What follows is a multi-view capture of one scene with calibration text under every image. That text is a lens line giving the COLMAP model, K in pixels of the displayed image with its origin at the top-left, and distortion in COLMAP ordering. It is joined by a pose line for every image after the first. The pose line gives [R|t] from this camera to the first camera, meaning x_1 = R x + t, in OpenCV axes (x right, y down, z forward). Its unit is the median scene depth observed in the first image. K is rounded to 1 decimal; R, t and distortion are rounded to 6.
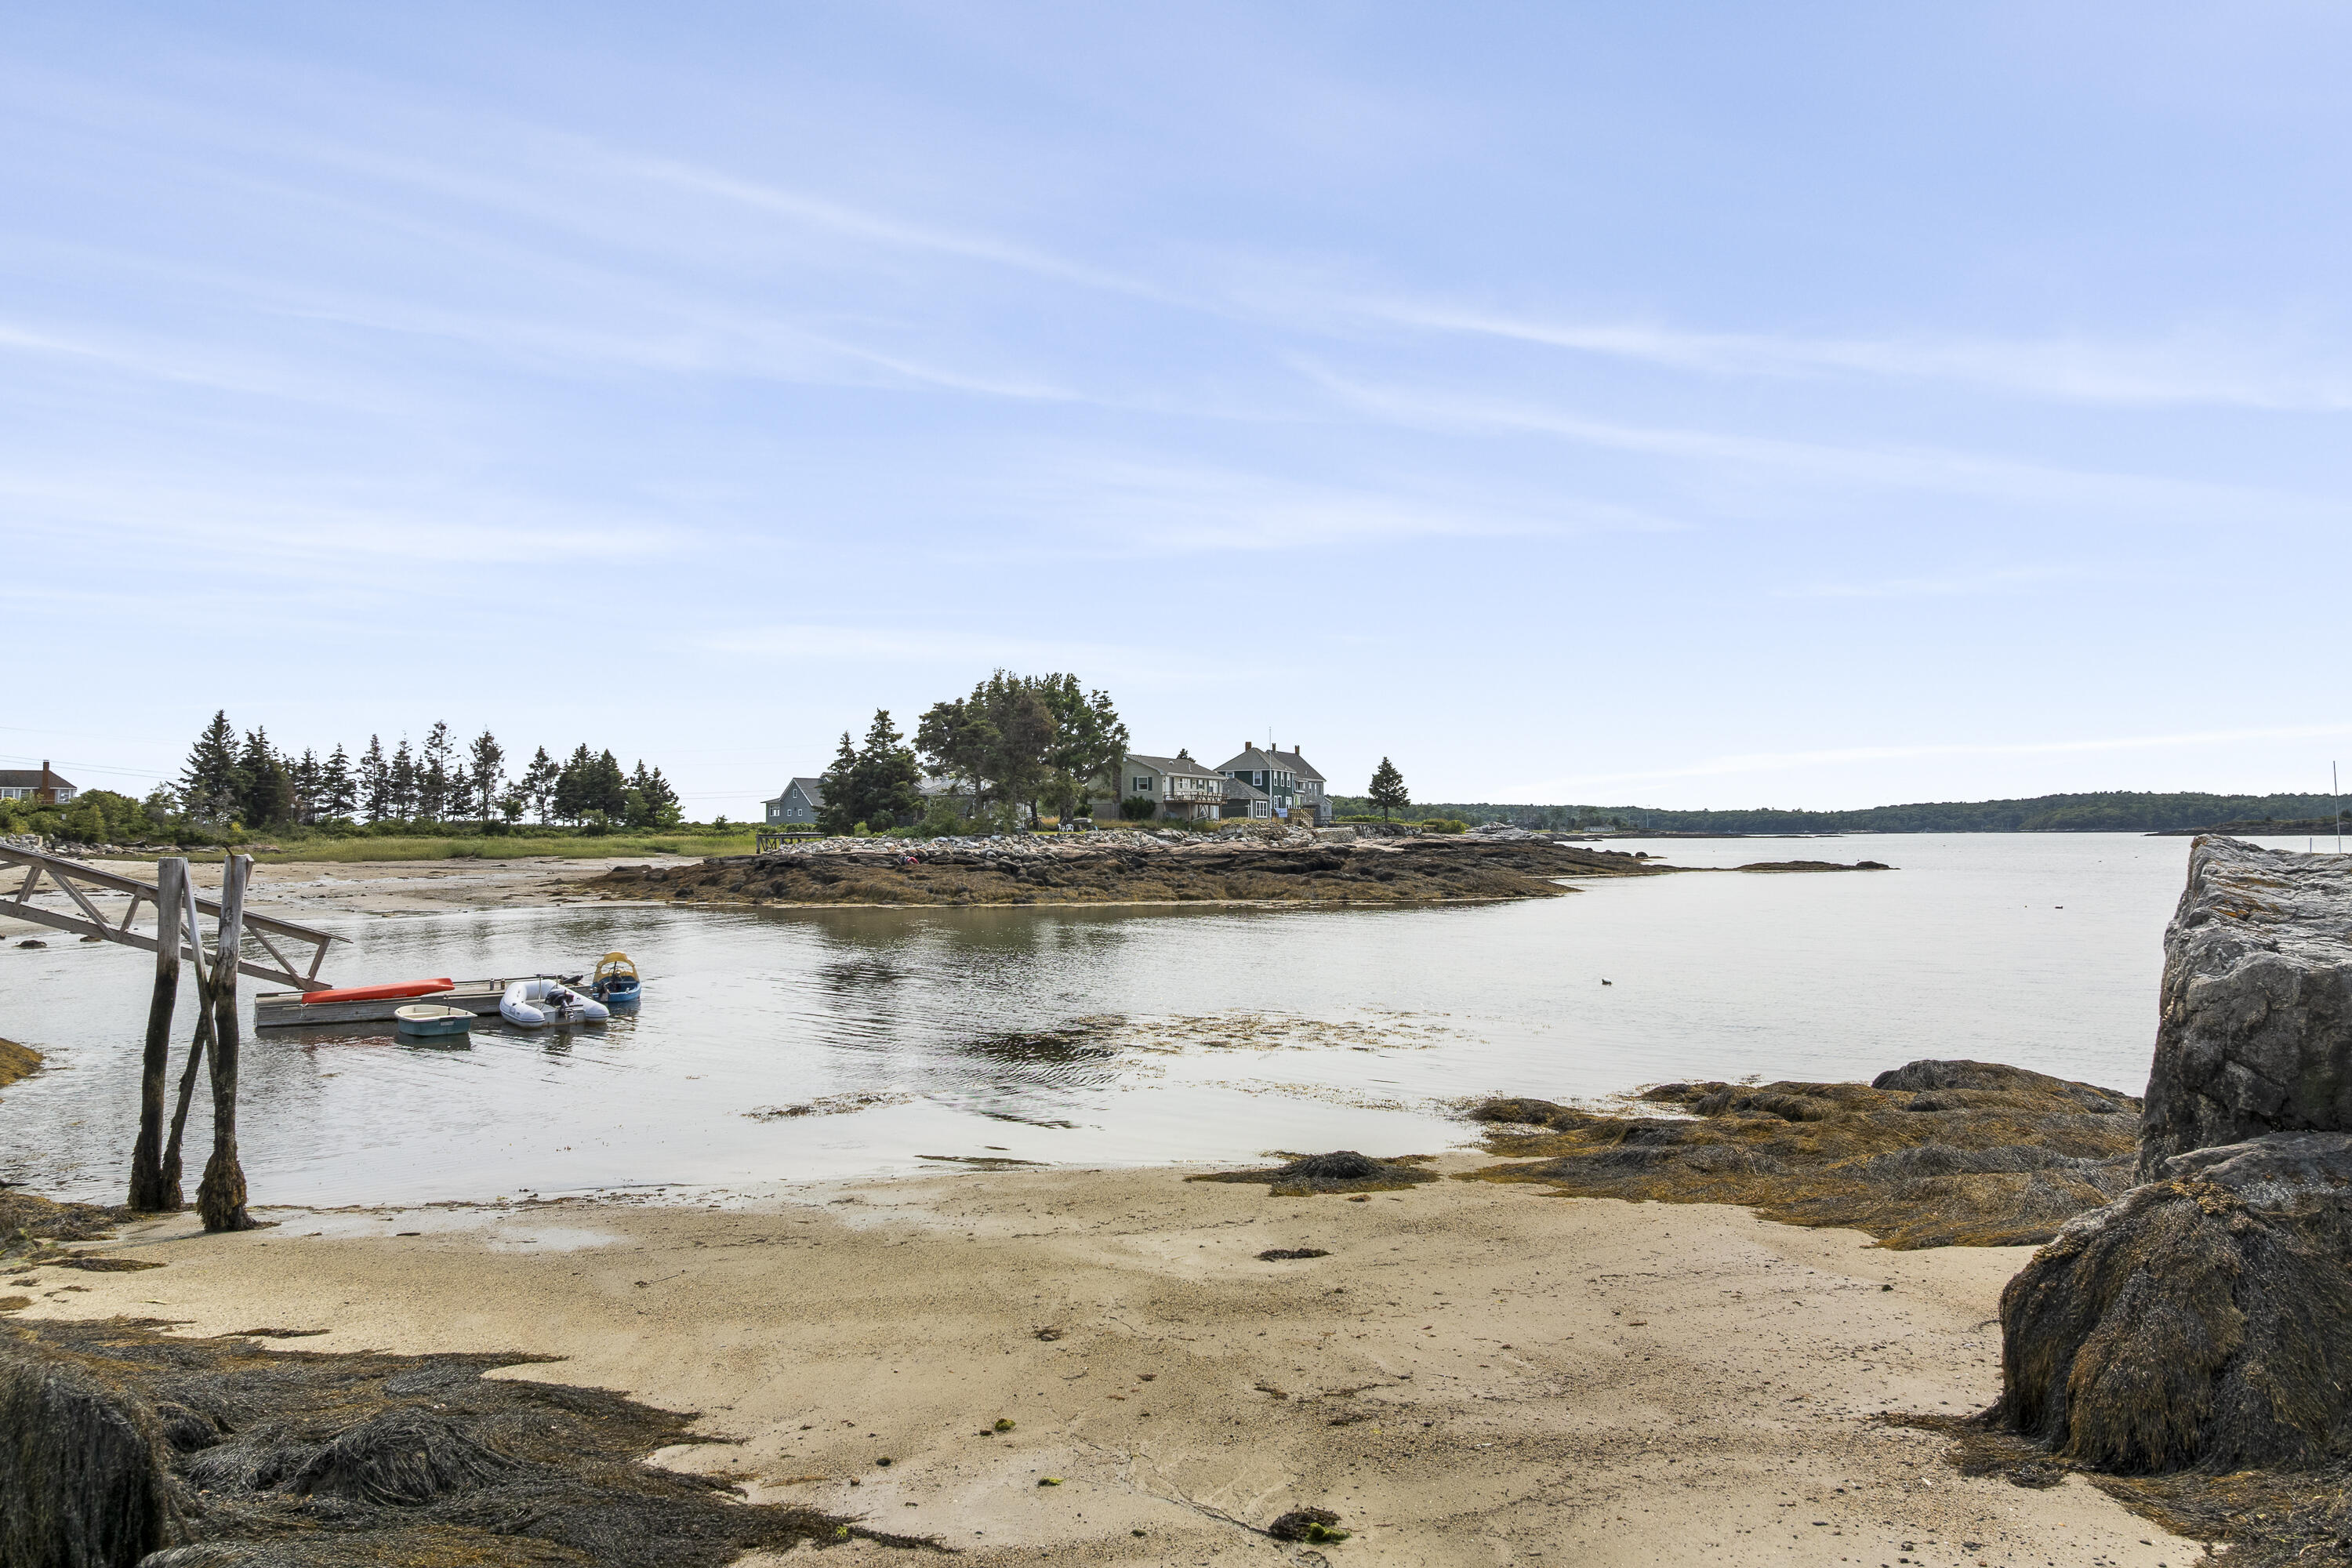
lens RADIAL K [[1623.2, 0, 1173.5], [0, 1623.2, 705.8], [0, 0, 1]] dist [-0.007361, 0.002260]
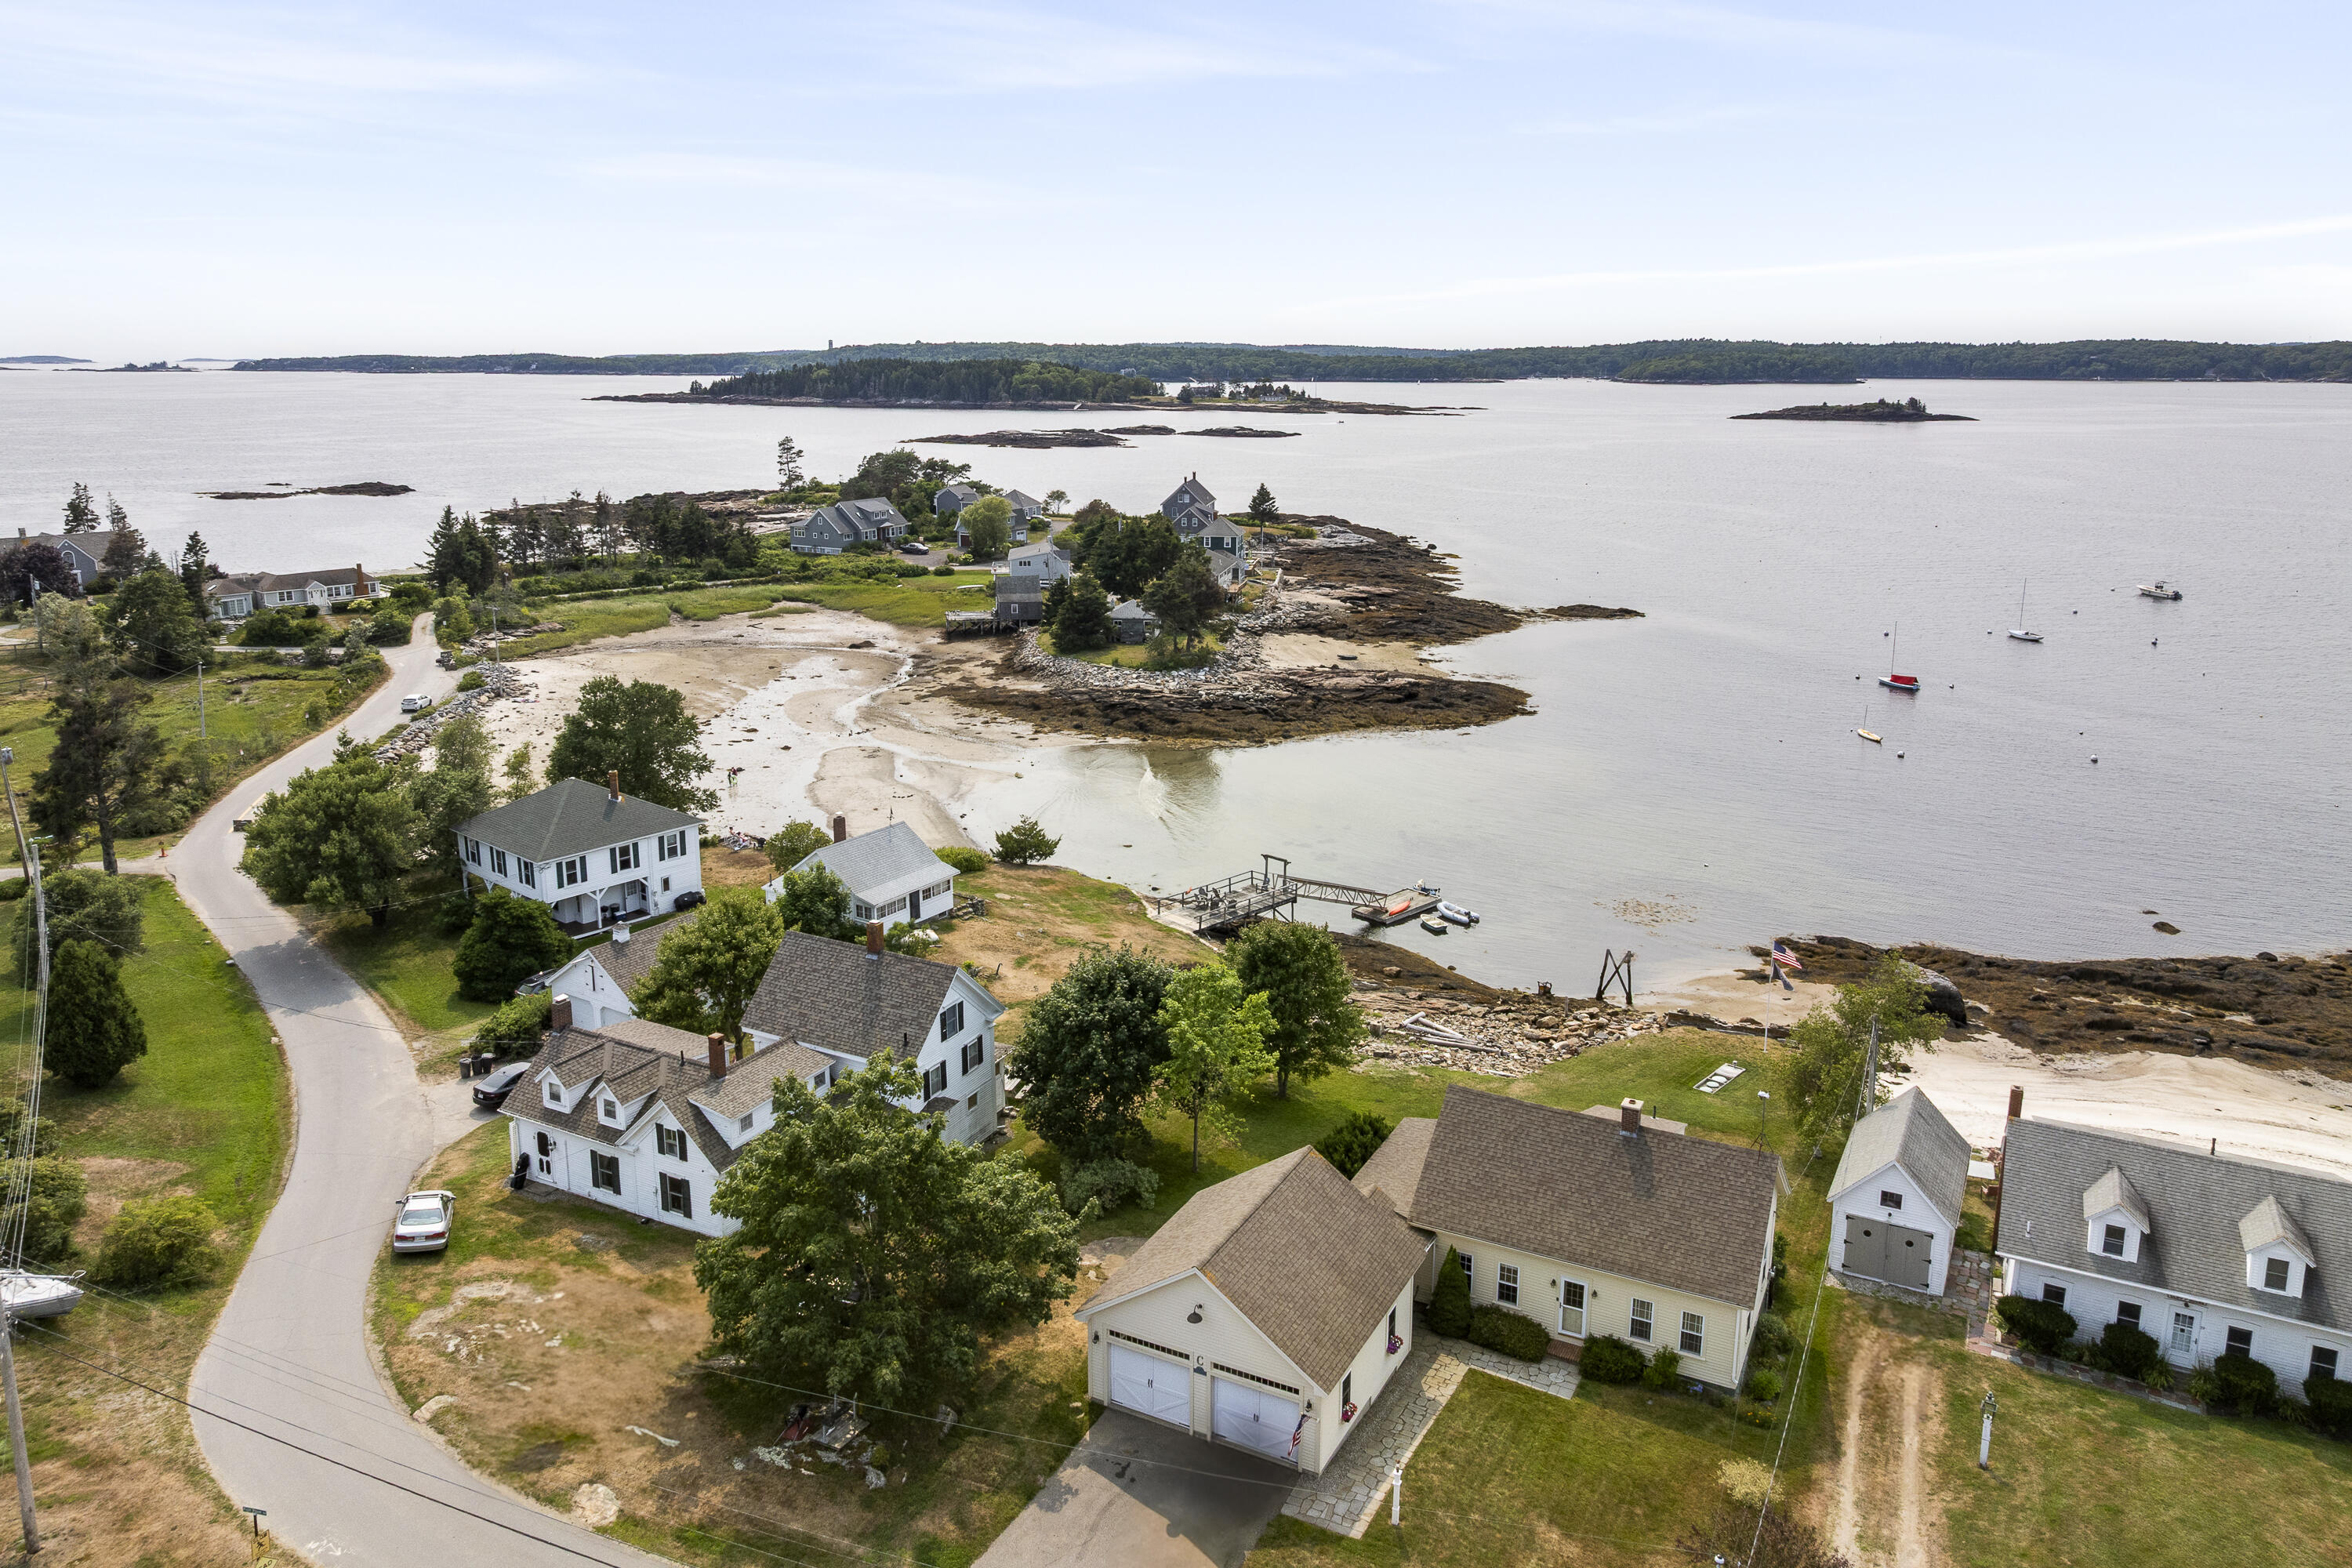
lens RADIAL K [[1623.2, 0, 1168.4], [0, 1623.2, 703.3], [0, 0, 1]] dist [-0.007361, 0.002260]
pose [[0.975529, -0.040578, 0.216094, -0.279624], [-0.022910, 0.958713, 0.283450, -0.198895], [-0.218674, -0.281464, 0.934323, -0.328184]]
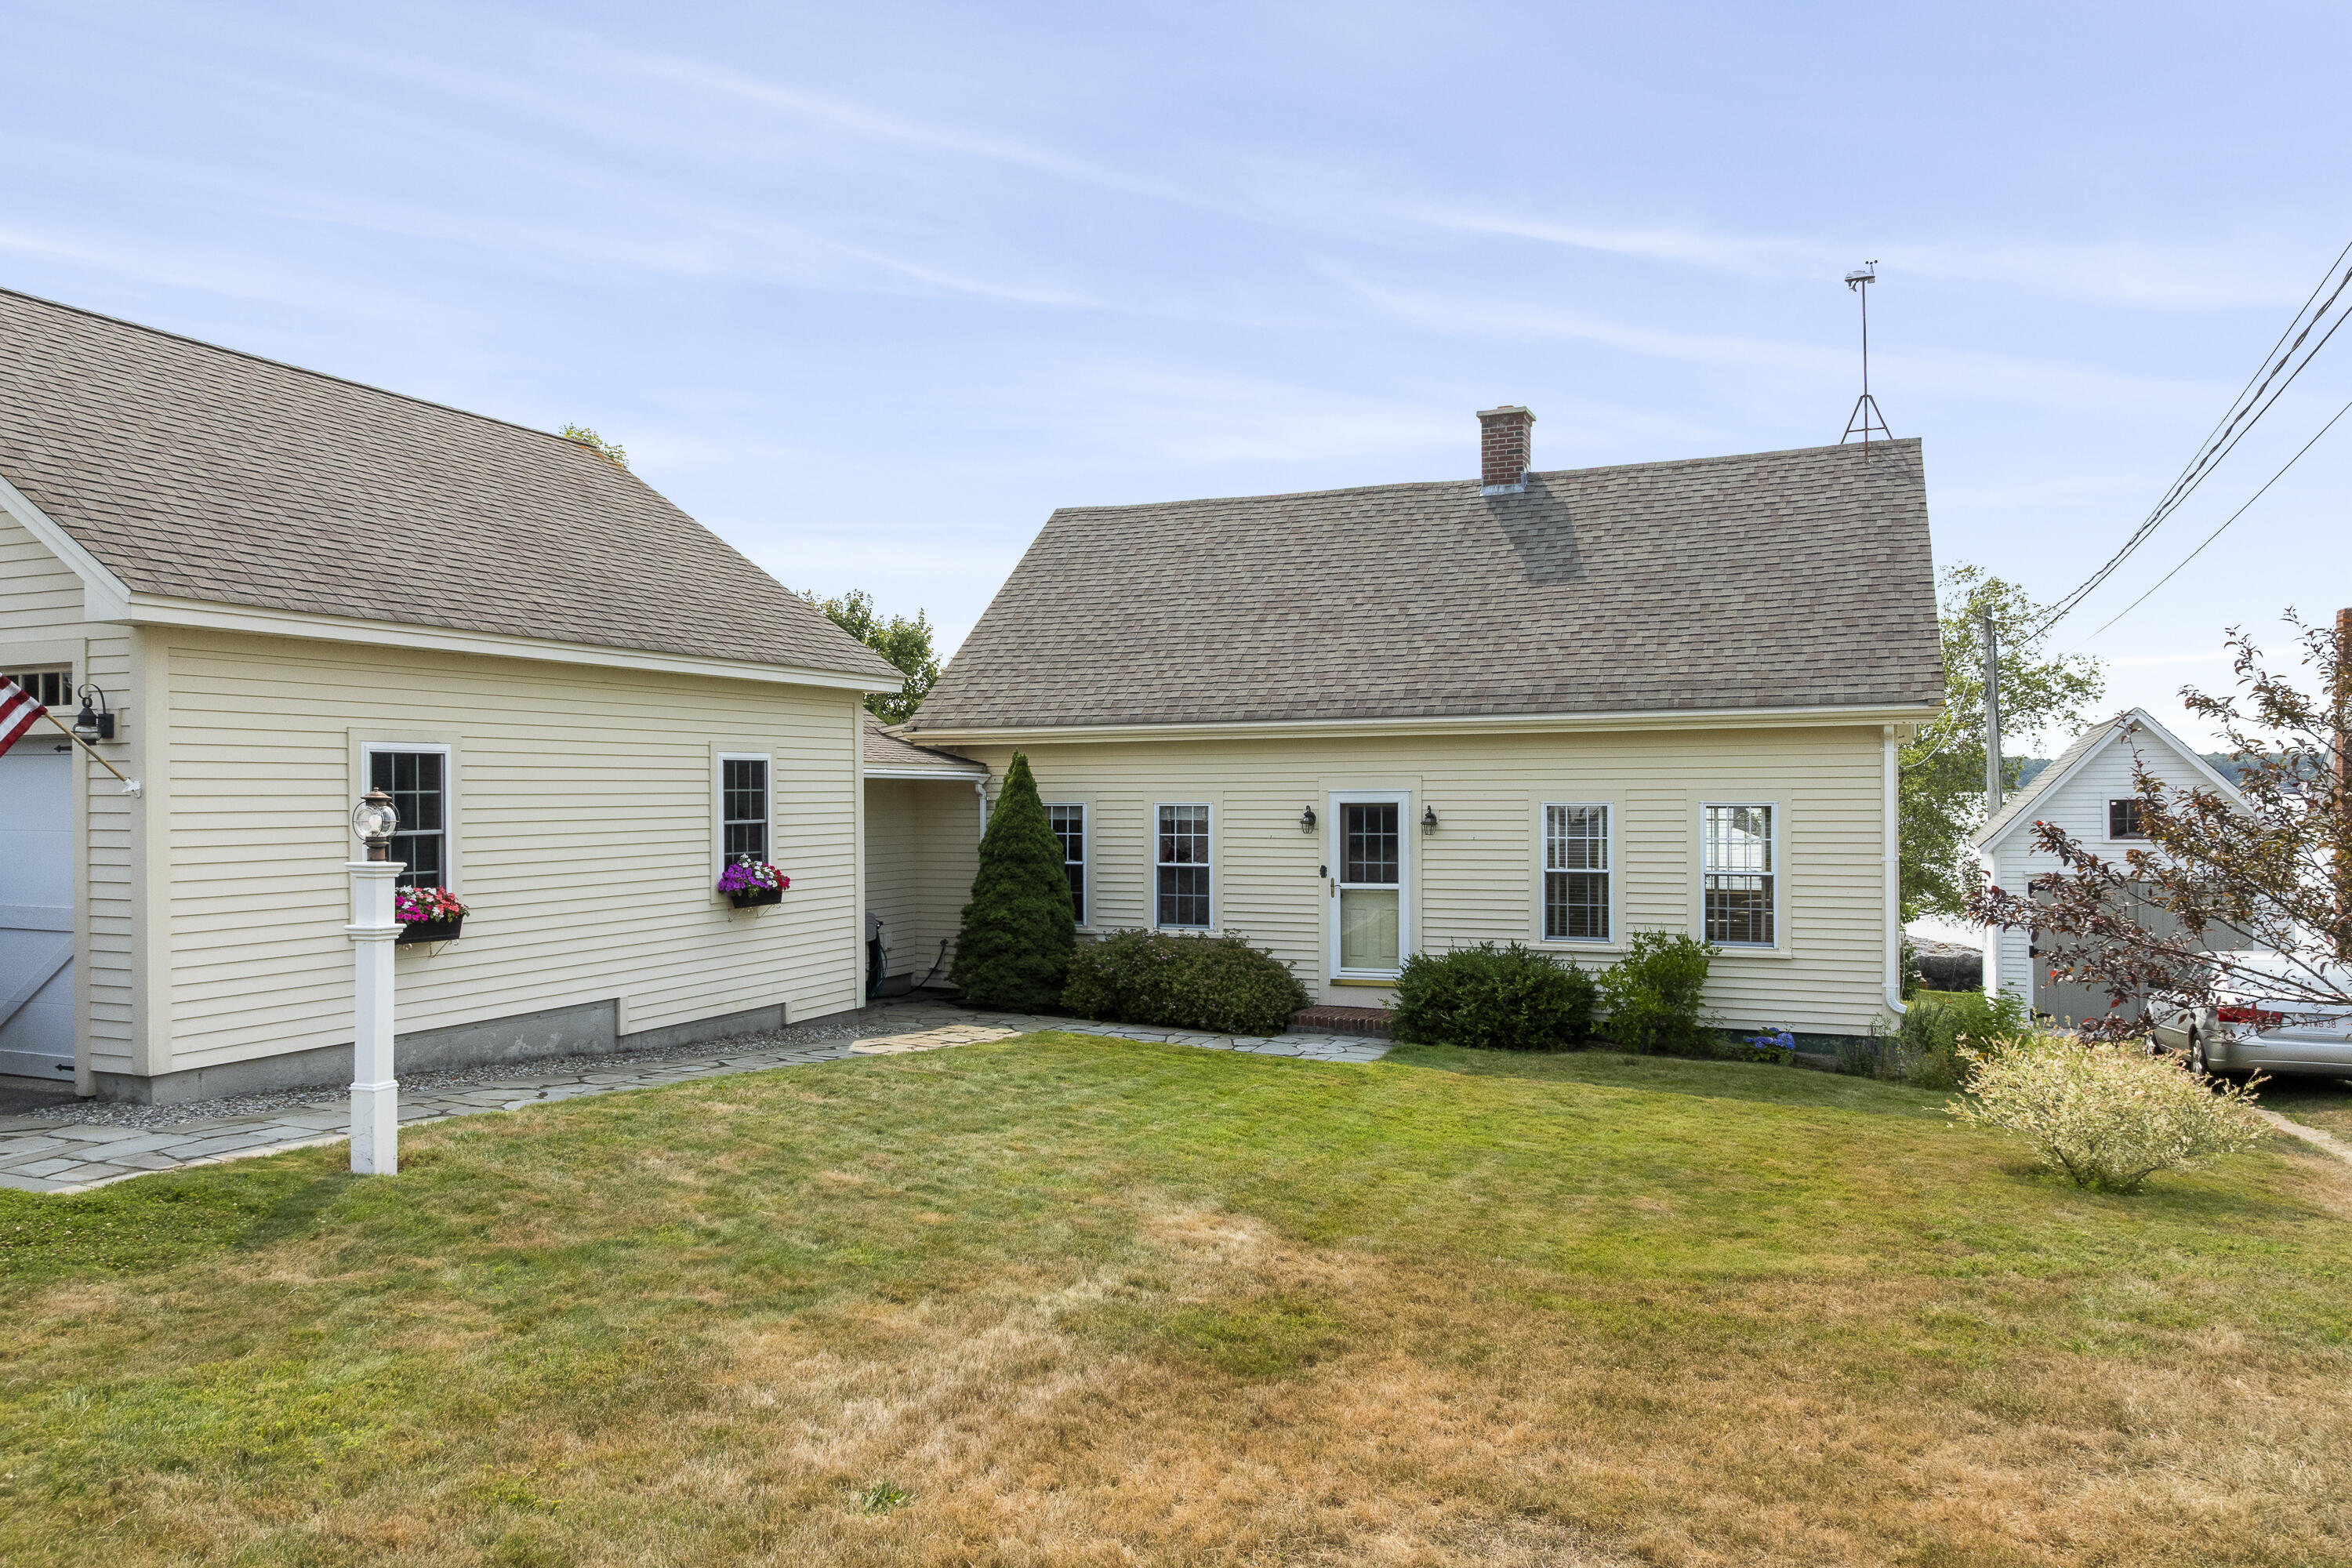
lens RADIAL K [[1623.2, 0, 1139.3], [0, 1623.2, 831.3], [0, 0, 1]] dist [-0.007361, 0.002260]
pose [[0.955325, -0.005192, 0.295511, -0.200327], [-0.025304, 0.994738, 0.099277, -0.043375], [-0.294471, -0.102319, 0.950167, -0.203318]]
